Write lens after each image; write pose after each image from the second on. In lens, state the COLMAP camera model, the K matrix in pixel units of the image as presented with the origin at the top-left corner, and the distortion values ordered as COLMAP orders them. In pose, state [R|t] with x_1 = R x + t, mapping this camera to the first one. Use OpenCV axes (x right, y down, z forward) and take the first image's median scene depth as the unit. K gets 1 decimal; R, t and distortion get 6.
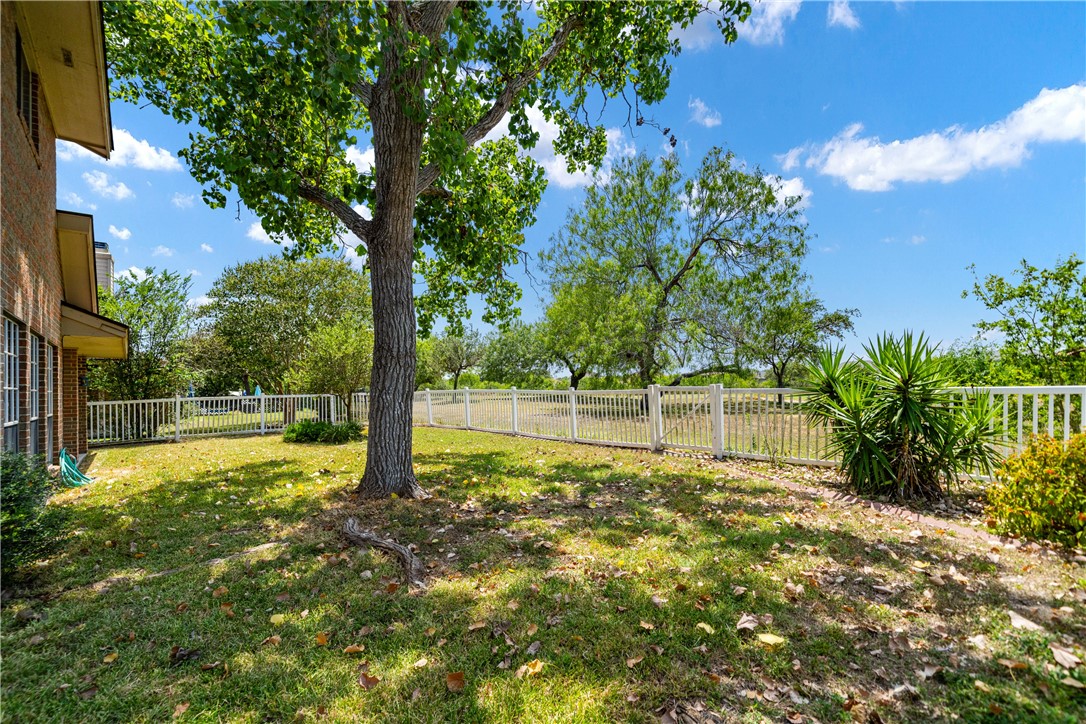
lens RADIAL K [[448.6, 0, 542.5], [0, 448.6, 389.2], [0, 0, 1]] dist [-0.000032, -0.000003]
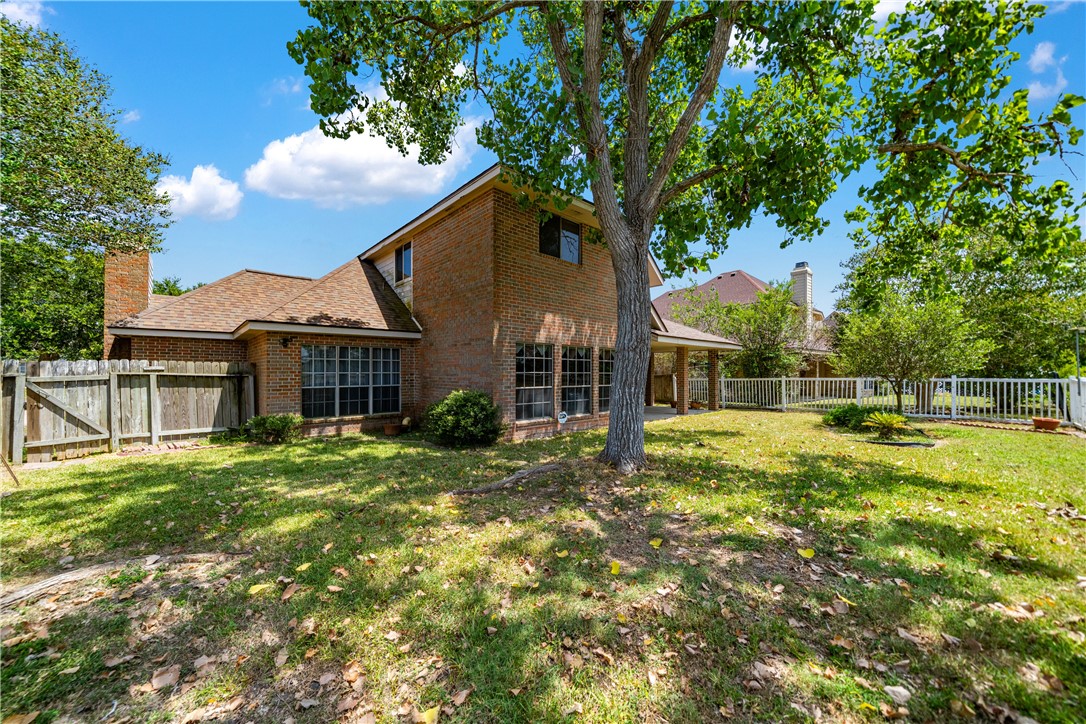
lens RADIAL K [[409.3, 0, 540.4], [0, 409.3, 373.4], [0, 0, 1]] dist [-0.000862, -0.000143]
pose [[0.018010, 0.007443, -0.999810, 0.803085], [0.003125, 0.999967, 0.007501, -0.008520], [0.999833, -0.003259, 0.017986, 0.869412]]
